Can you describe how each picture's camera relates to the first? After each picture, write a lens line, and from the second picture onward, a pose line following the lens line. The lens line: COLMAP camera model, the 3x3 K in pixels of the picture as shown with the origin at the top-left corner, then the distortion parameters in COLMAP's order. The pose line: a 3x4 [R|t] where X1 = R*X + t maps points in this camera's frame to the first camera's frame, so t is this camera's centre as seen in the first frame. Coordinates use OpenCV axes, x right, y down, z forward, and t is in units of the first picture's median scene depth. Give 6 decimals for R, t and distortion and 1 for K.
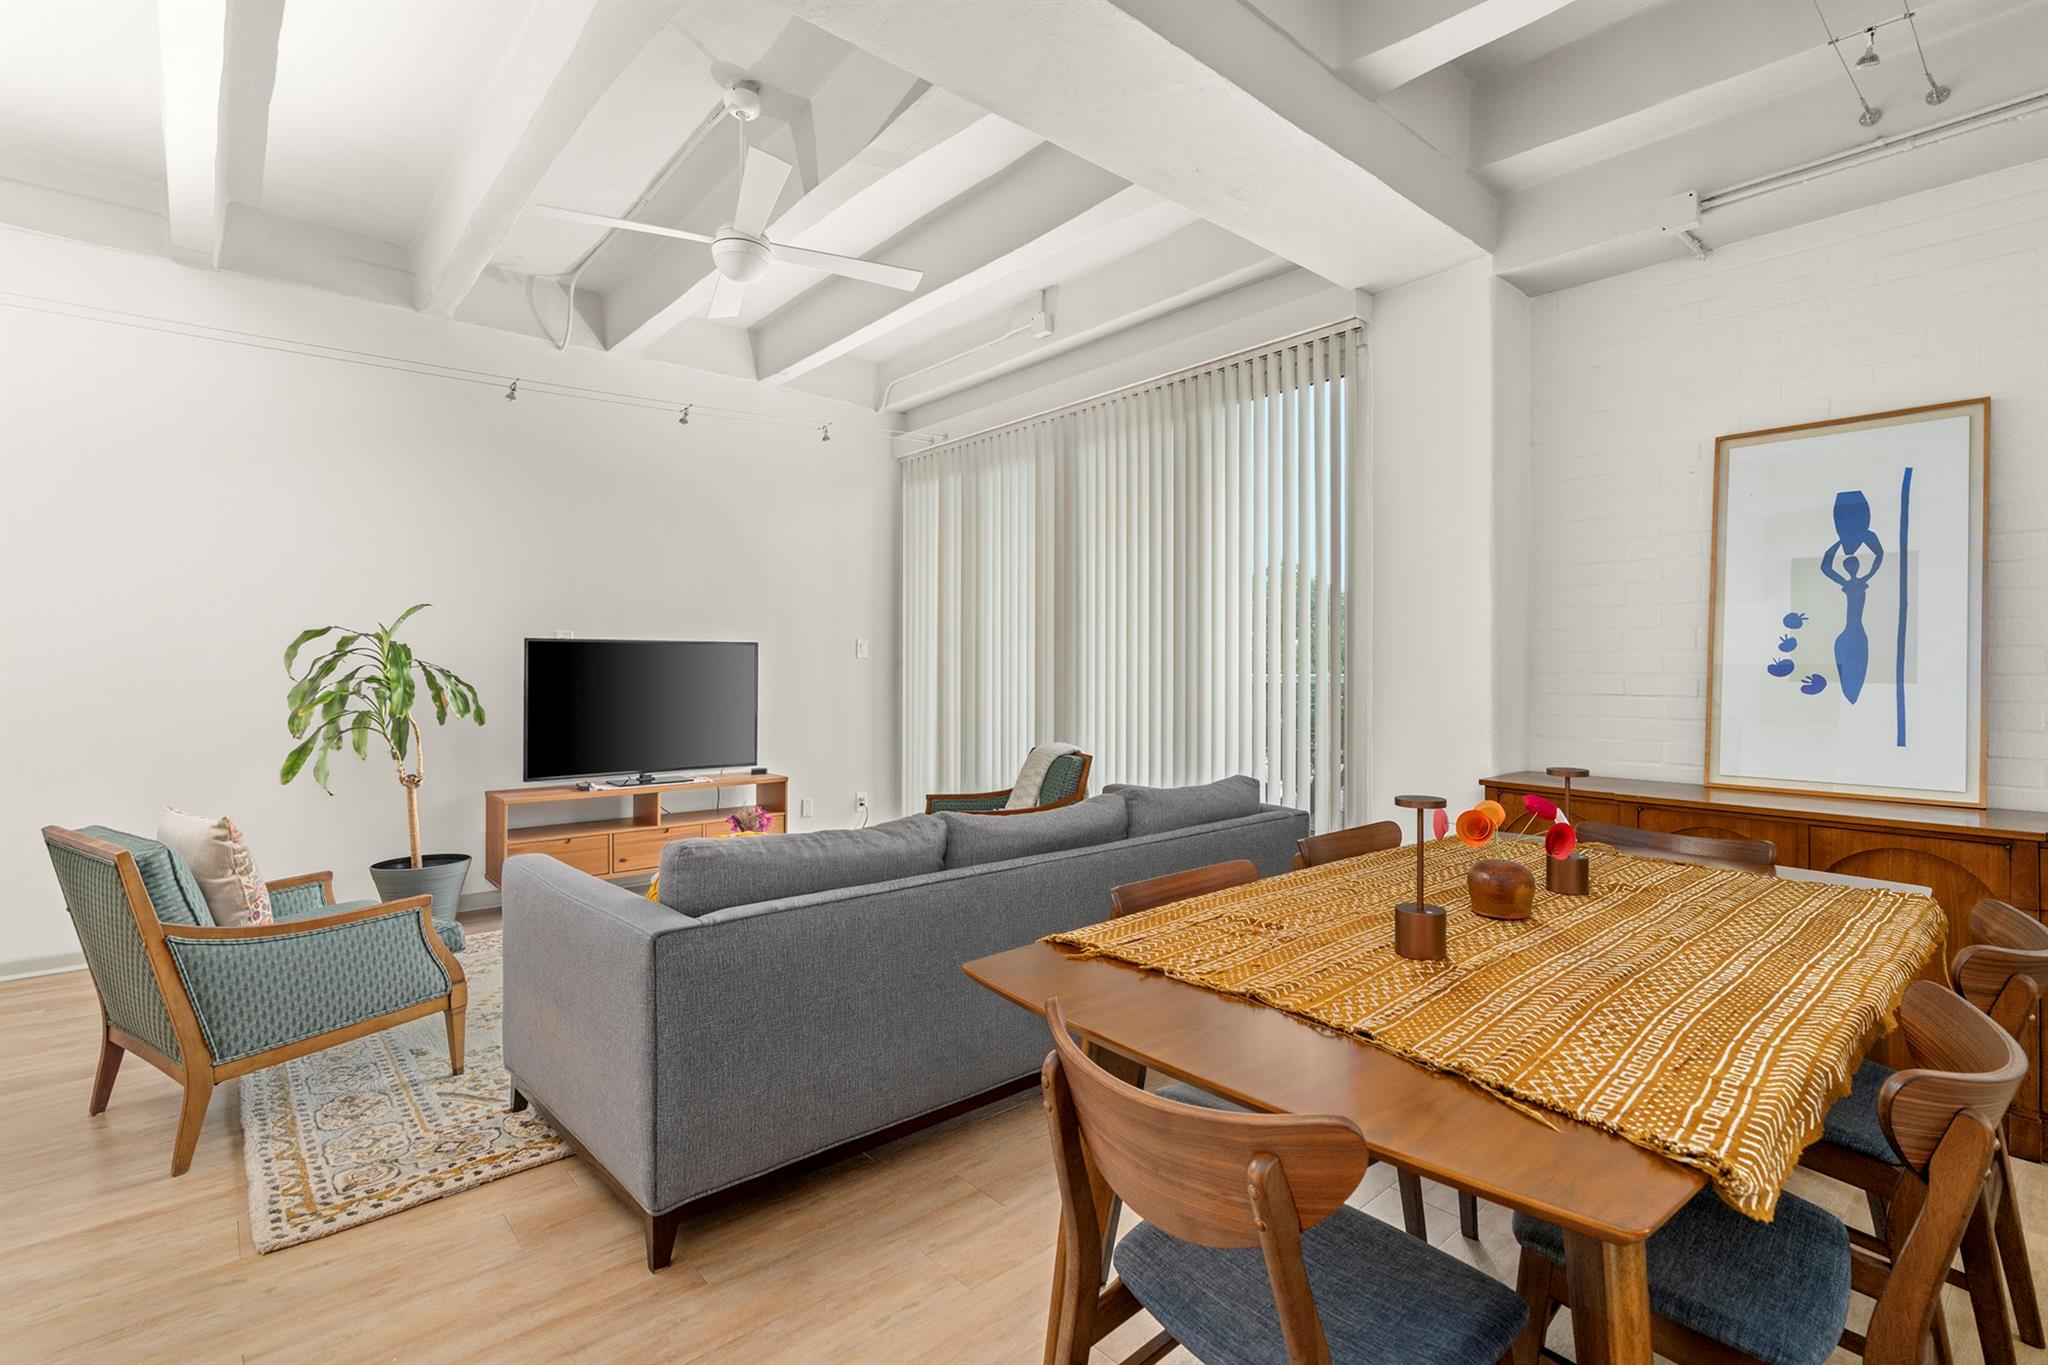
lens RADIAL K [[937.0, 0, 1025.5], [0, 937.0, 670.0], [0, 0, 1]] dist [-0.002606, 0.000072]
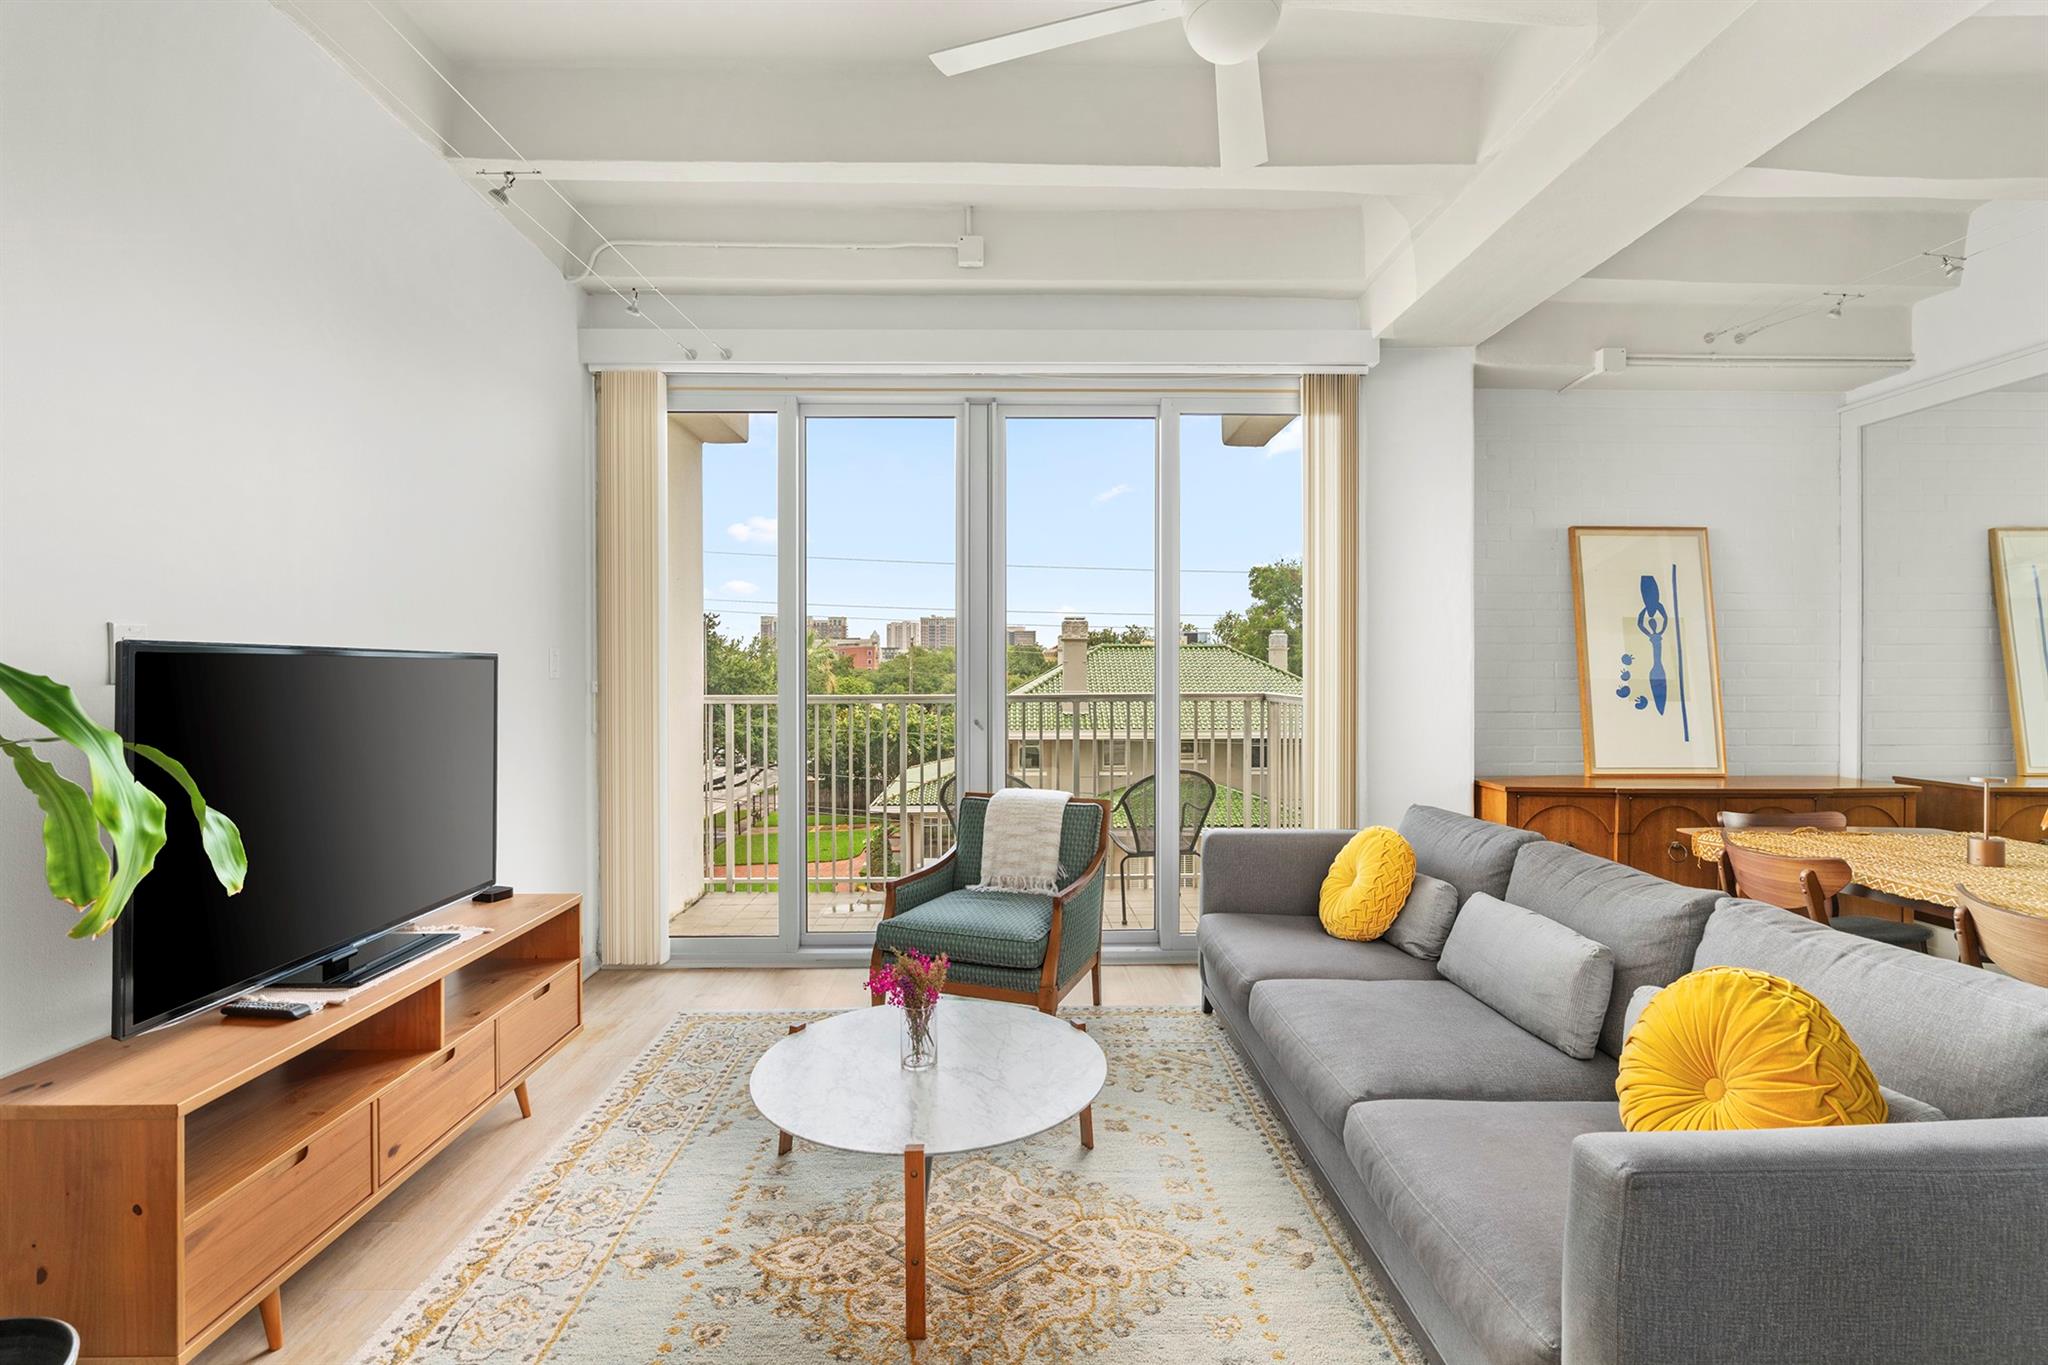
lens RADIAL K [[930.1, 0, 1013.8], [0, 930.1, 678.5], [0, 0, 1]] dist [-0.001065, -0.000145]
pose [[0.643648, -0.005891, 0.765299, -0.664468], [0.001883, 0.999980, 0.006114, -0.024288], [-0.765319, -0.002494, 0.643646, 0.575195]]
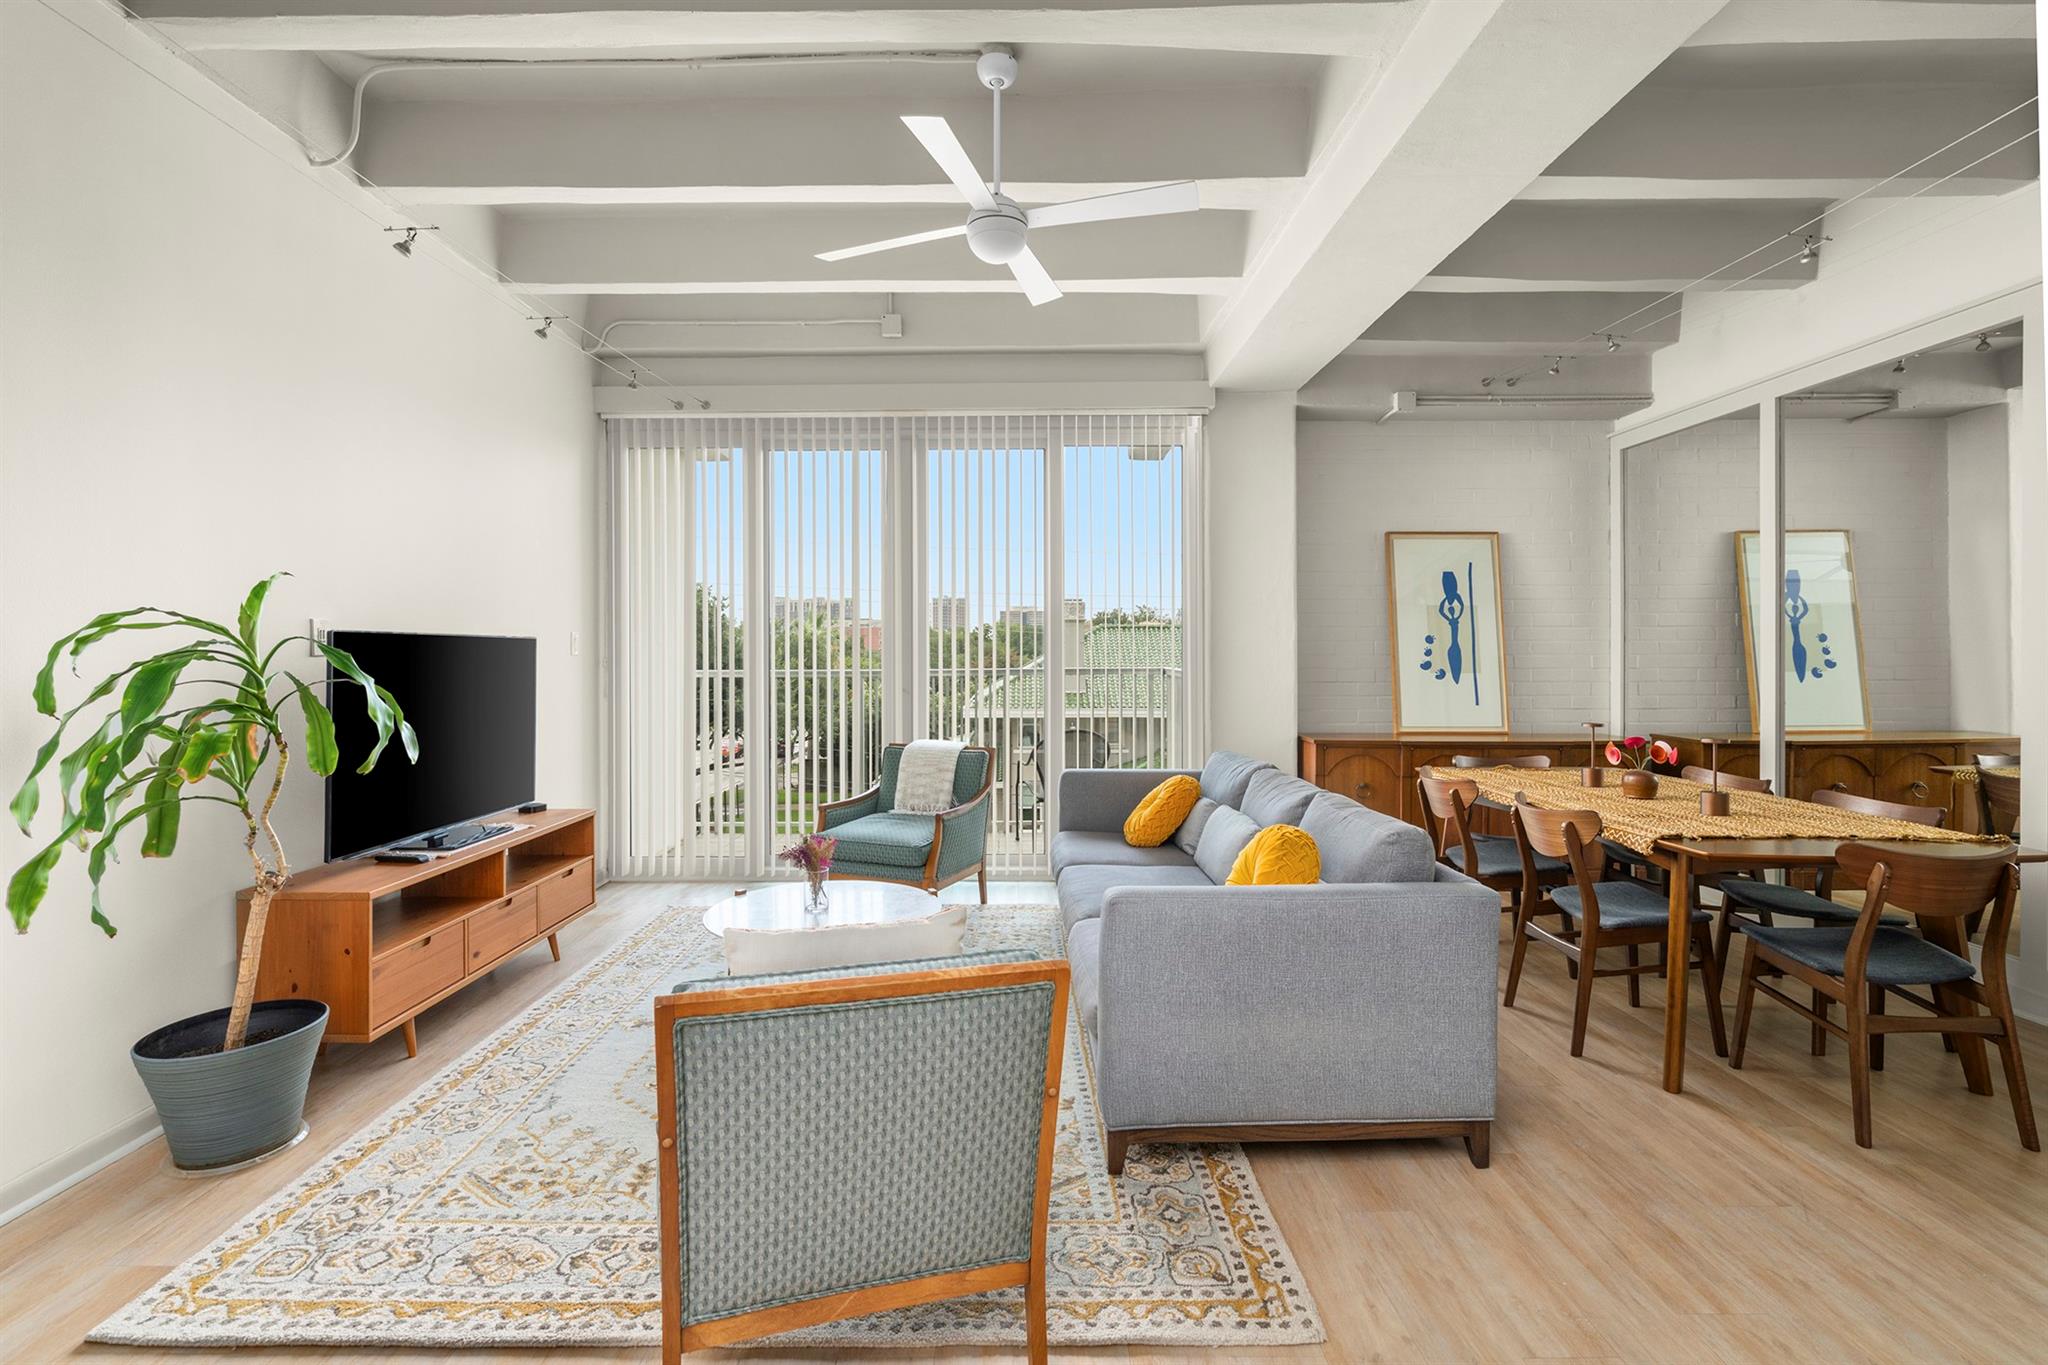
lens RADIAL K [[939.7, 0, 999.9], [0, 939.7, 657.3], [0, 0, 1]] dist [-0.001466, 0.000494]
pose [[0.665773, -0.004830, 0.746138, -0.794666], [0.003482, 0.999988, 0.003366, -0.019519], [-0.746146, 0.000357, 0.665782, 0.293433]]
